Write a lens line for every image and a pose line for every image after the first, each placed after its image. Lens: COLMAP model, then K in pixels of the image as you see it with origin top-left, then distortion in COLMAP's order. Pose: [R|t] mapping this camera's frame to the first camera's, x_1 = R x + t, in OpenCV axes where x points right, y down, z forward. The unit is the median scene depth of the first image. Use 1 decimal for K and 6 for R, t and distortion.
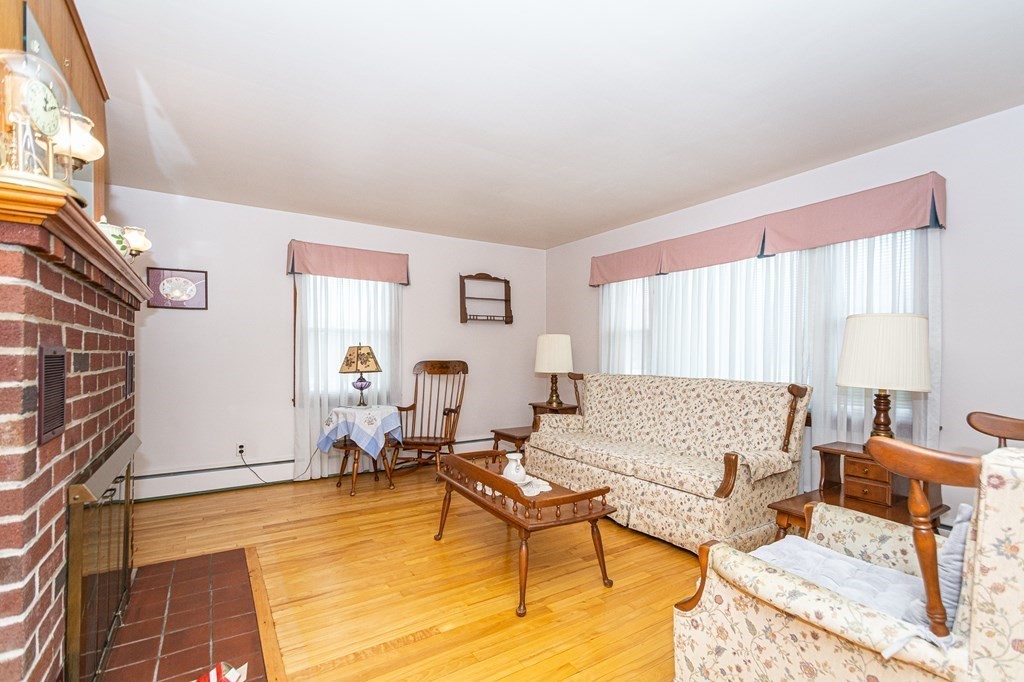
lens RADIAL K [[458.2, 0, 511.6], [0, 458.2, 357.0], [0, 0, 1]] dist [0.000135, -0.000219]
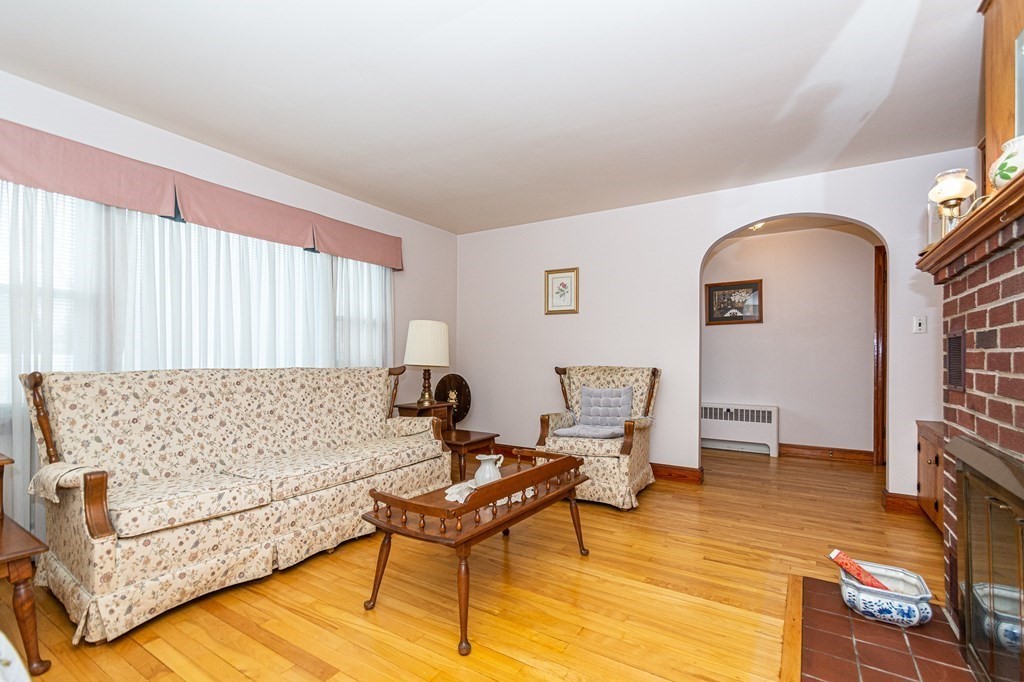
lens RADIAL K [[458.2, 0, 511.6], [0, 458.2, 357.0], [0, 0, 1]] dist [0.000135, -0.000219]
pose [[-0.416611, -0.003064, 0.909080, -0.692522], [-0.005470, 0.999985, 0.000864, 0.027076], [-0.909068, -0.004613, -0.416621, 1.166885]]
